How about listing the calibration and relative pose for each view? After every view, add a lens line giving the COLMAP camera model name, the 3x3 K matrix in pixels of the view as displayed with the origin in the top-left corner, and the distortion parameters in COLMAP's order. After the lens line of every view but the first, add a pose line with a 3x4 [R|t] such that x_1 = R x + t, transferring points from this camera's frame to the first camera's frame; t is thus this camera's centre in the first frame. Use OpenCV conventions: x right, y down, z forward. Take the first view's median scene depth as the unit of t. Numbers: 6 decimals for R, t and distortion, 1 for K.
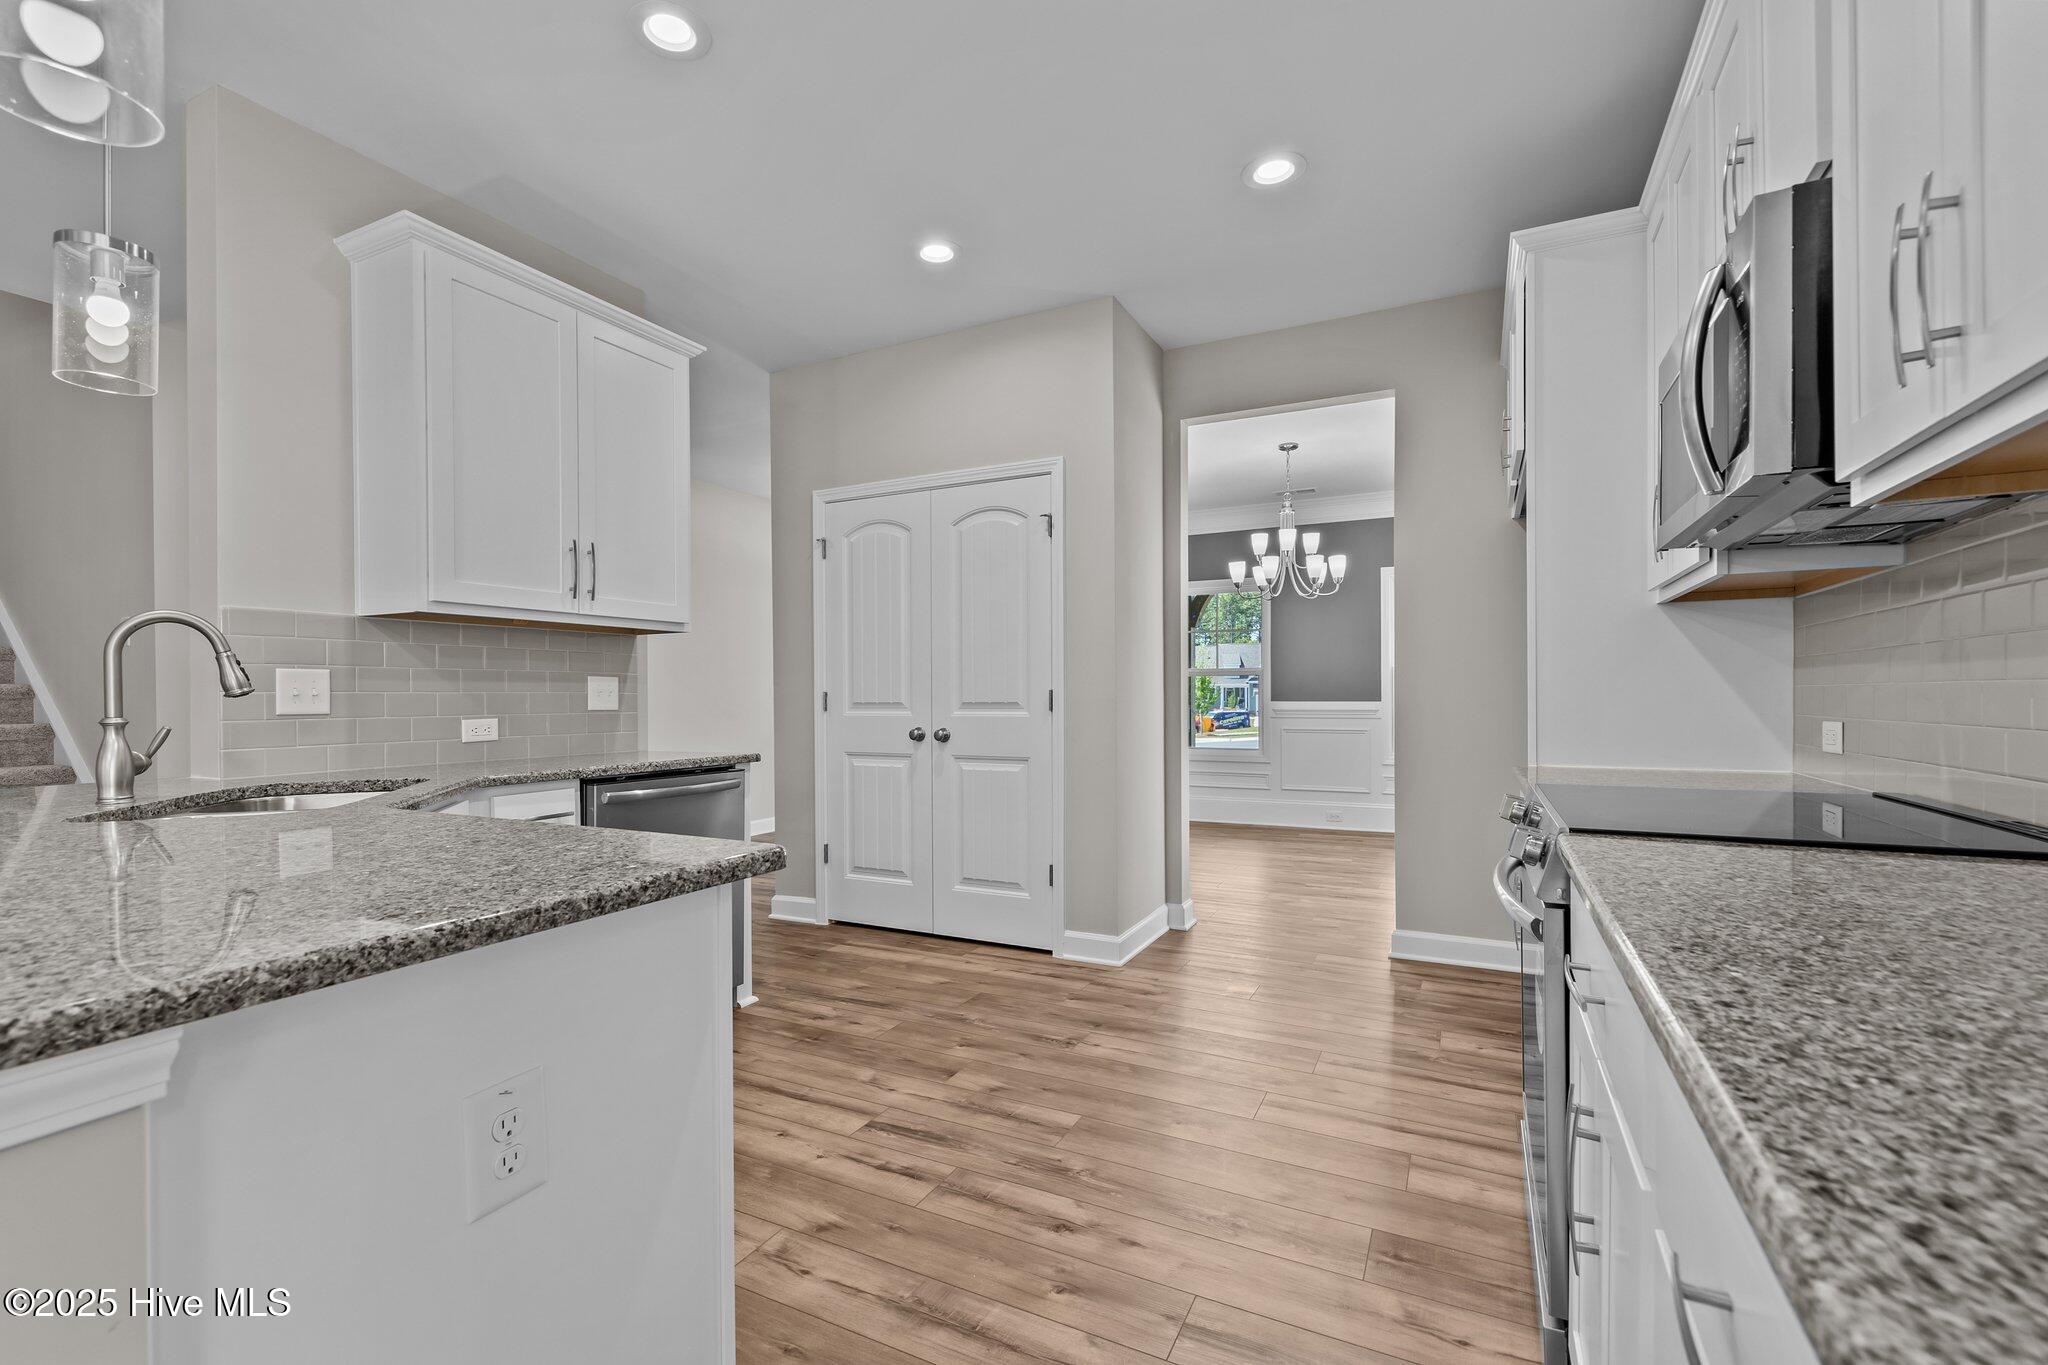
lens RADIAL K [[885.3, 0, 1018.8], [0, 885.3, 697.8], [0, 0, 1]] dist [0.007494, 0.000025]
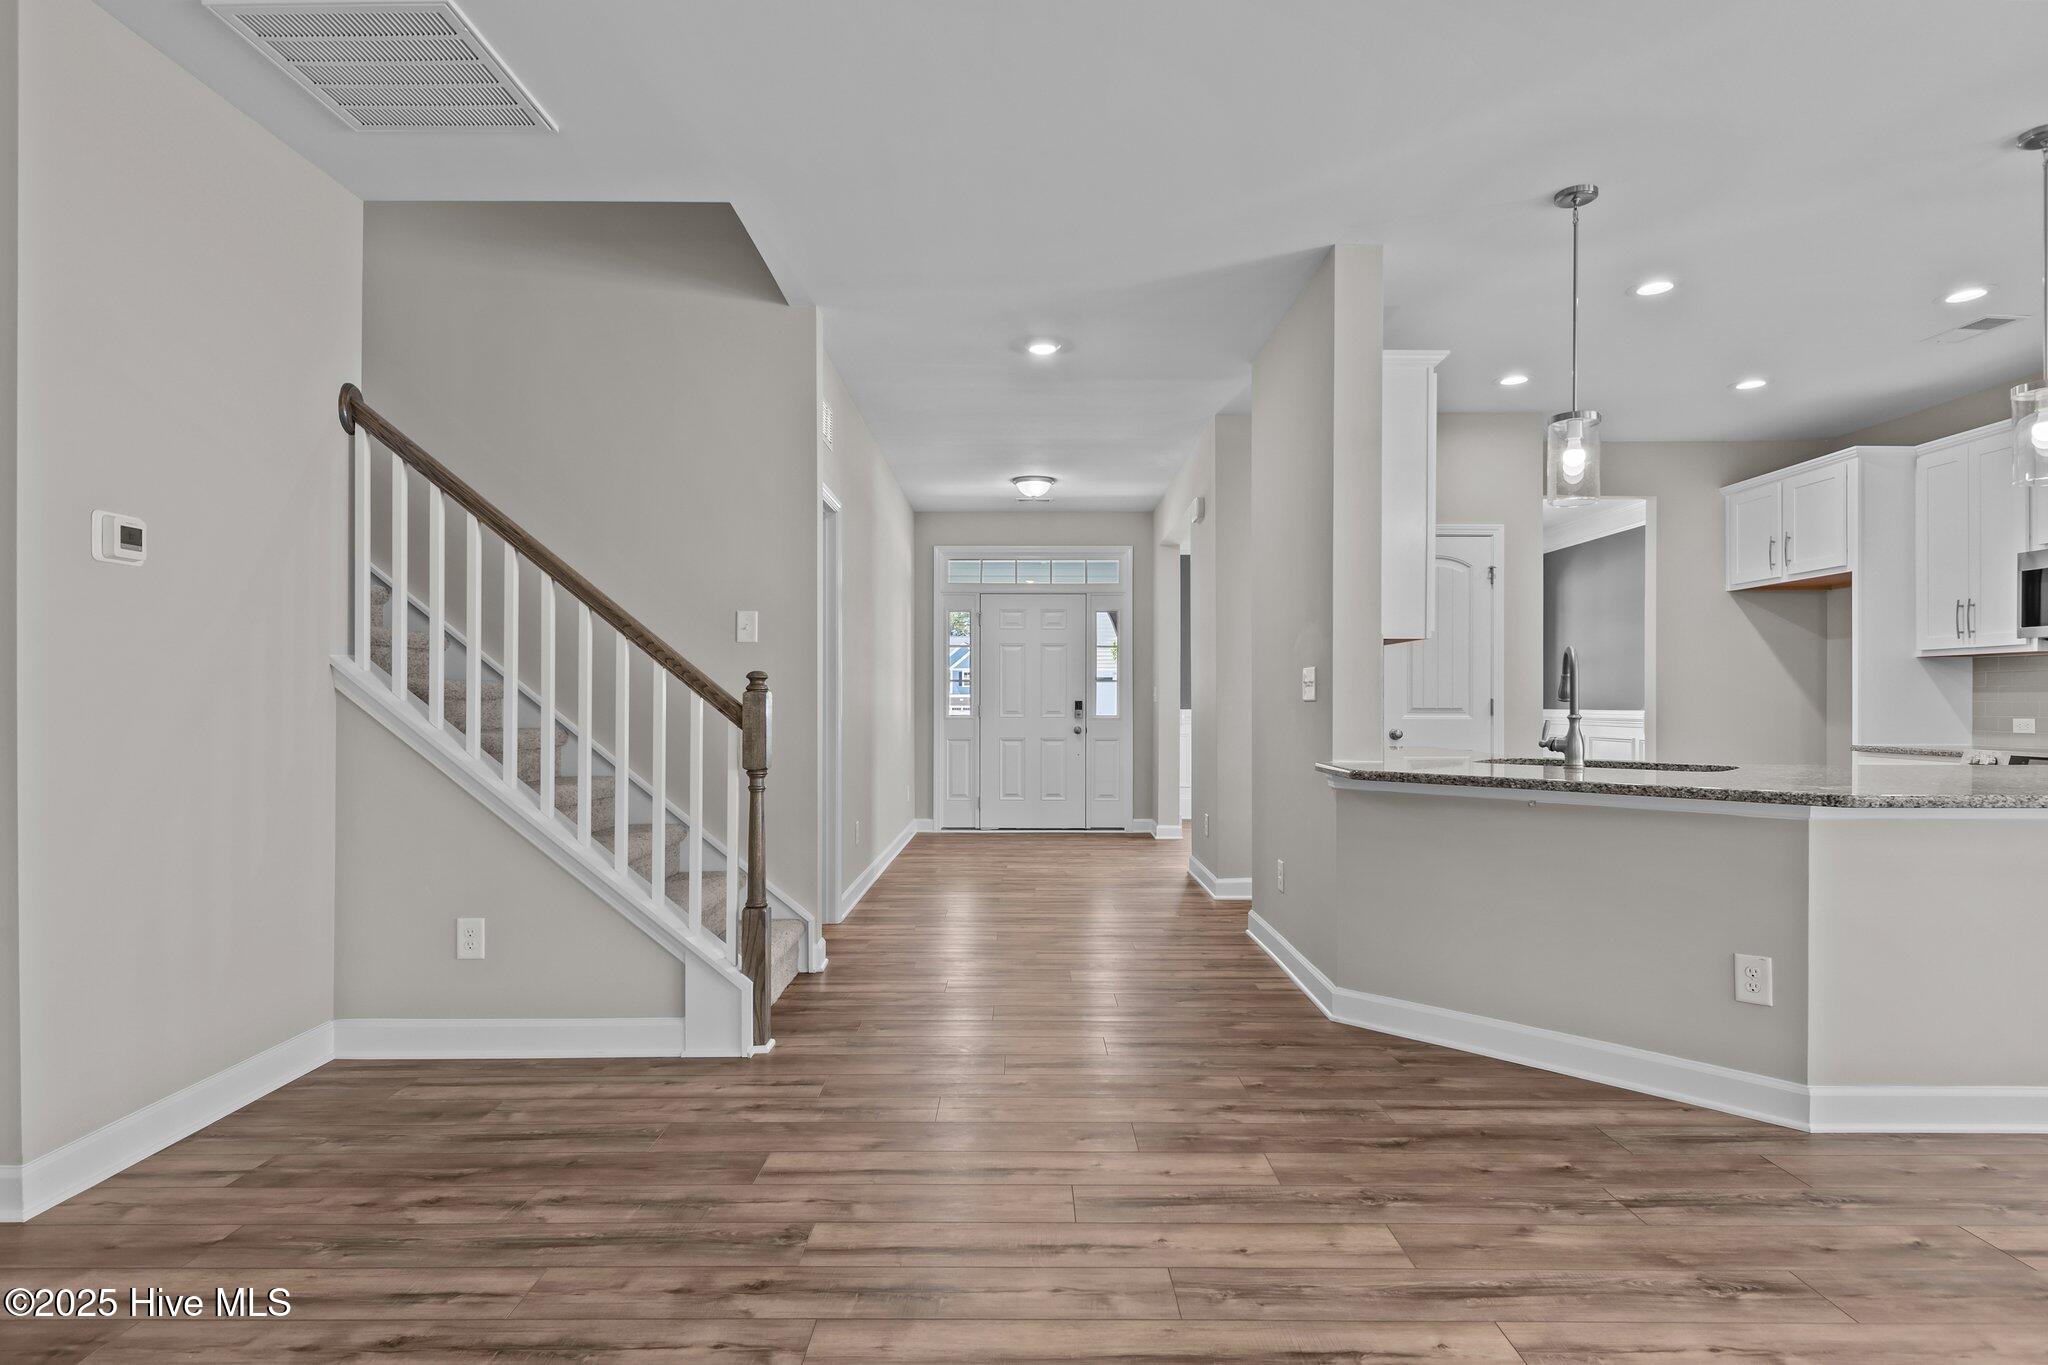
lens RADIAL K [[1076.1, 0, 1022.3], [0, 1076.1, 698.9], [0, 0, 1]] dist [0.013700, -0.009304]
pose [[0.893304, 0.009234, 0.449358, -1.537143], [-0.007097, 0.999954, -0.006440, 0.007656], [-0.449397, 0.002564, 0.893329, -0.150177]]
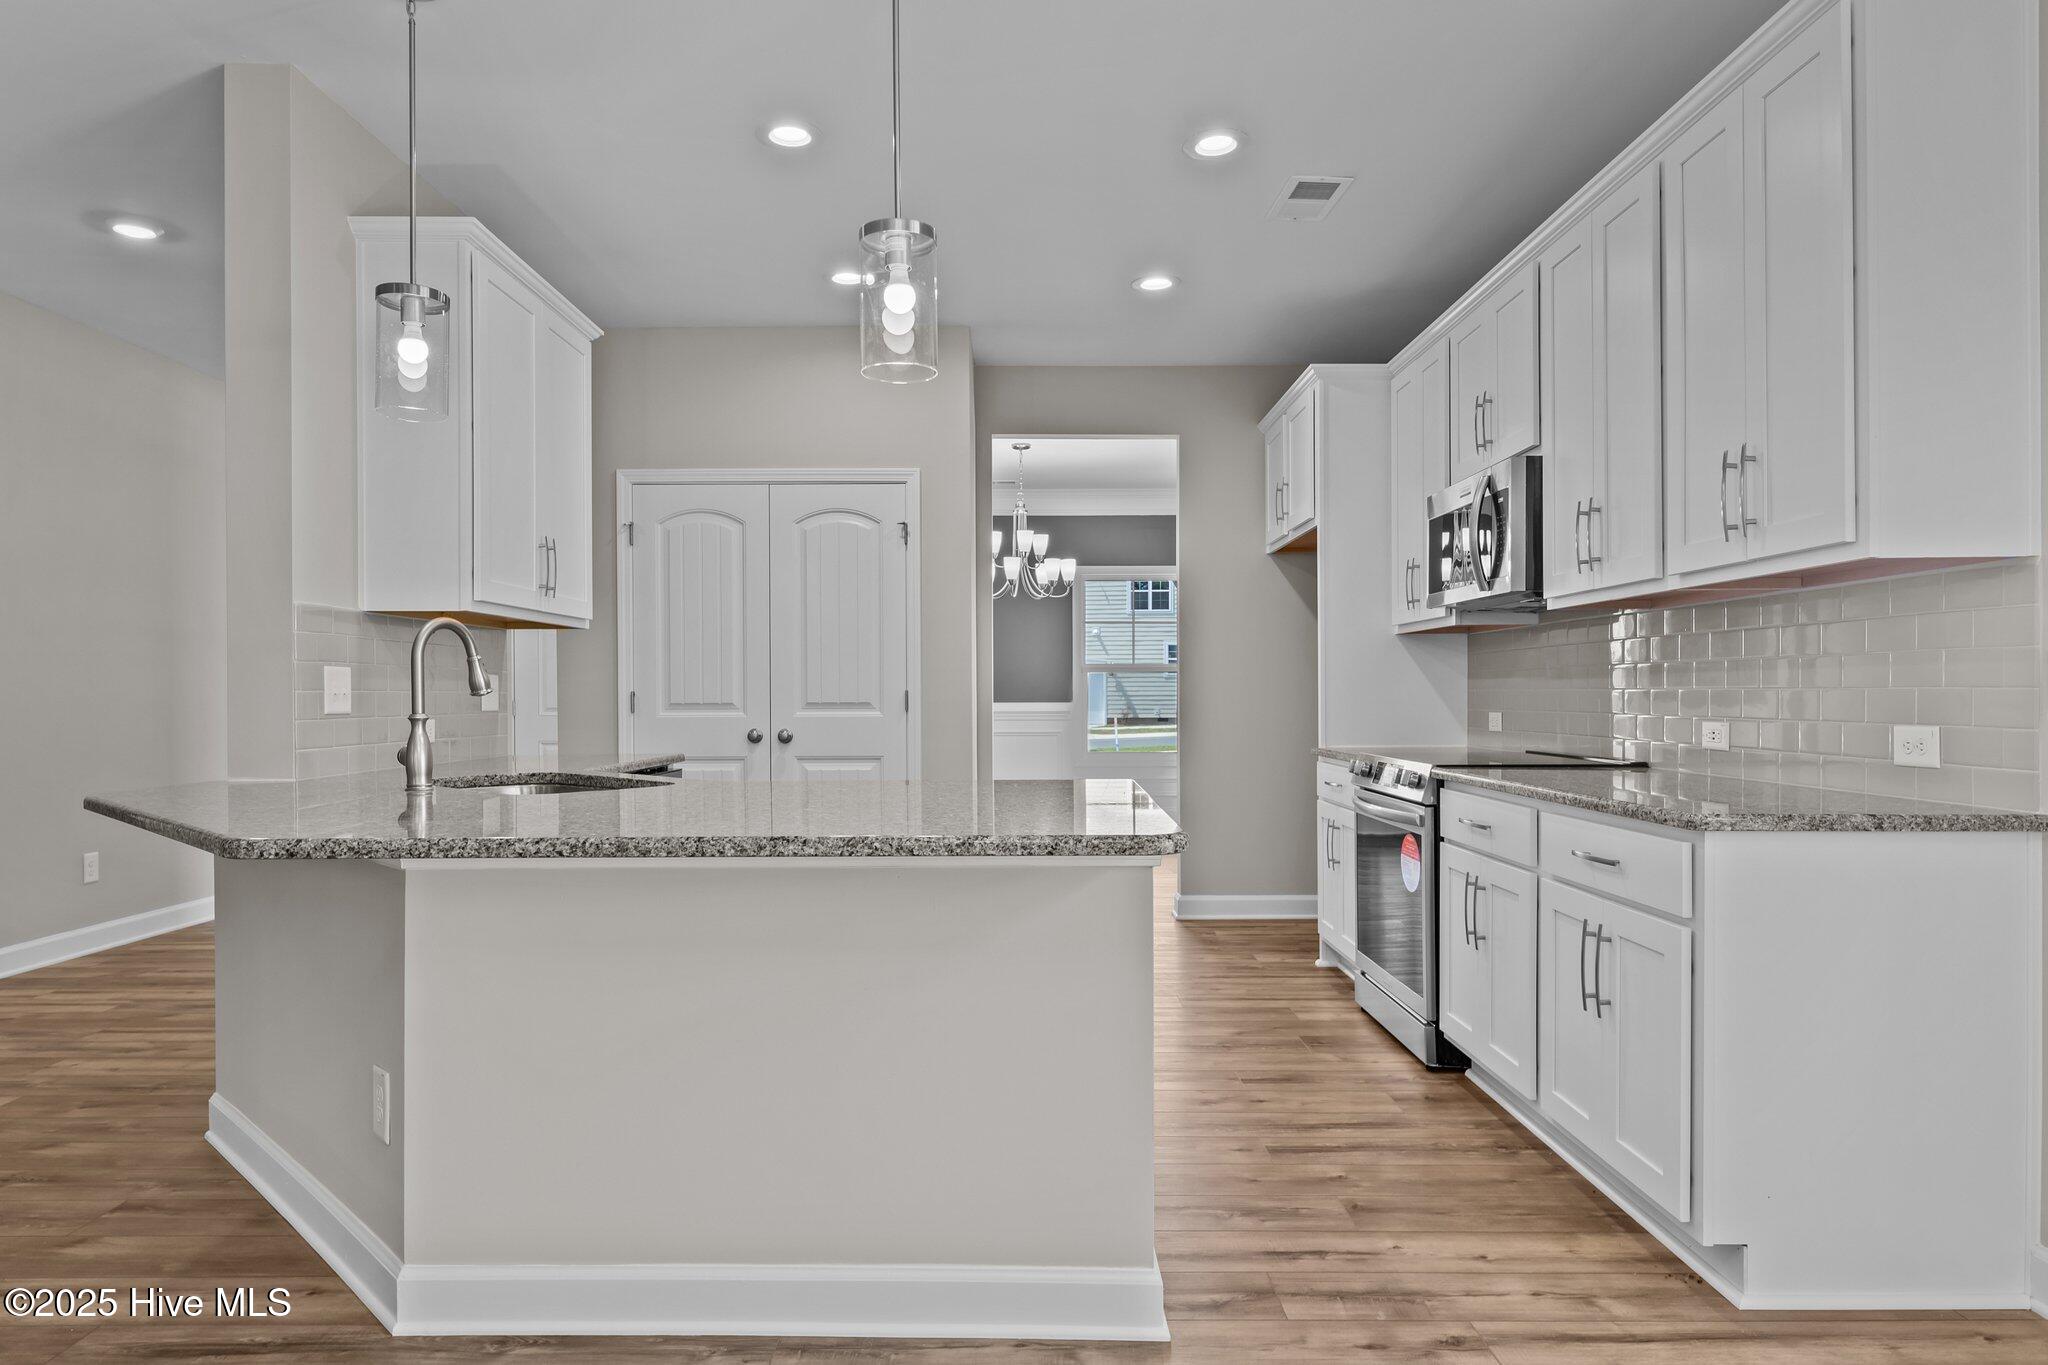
lens RADIAL K [[1221.5, 0, 1014.5], [0, 1221.5, 700.3], [0, 0, 1]] dist [0.008919, -0.006598]
pose [[0.892517, 0.000283, 0.451014, -0.581466], [-0.000442, 1.000000, 0.000247, 0.002429], [-0.451013, -0.000420, 0.892517, -0.398317]]
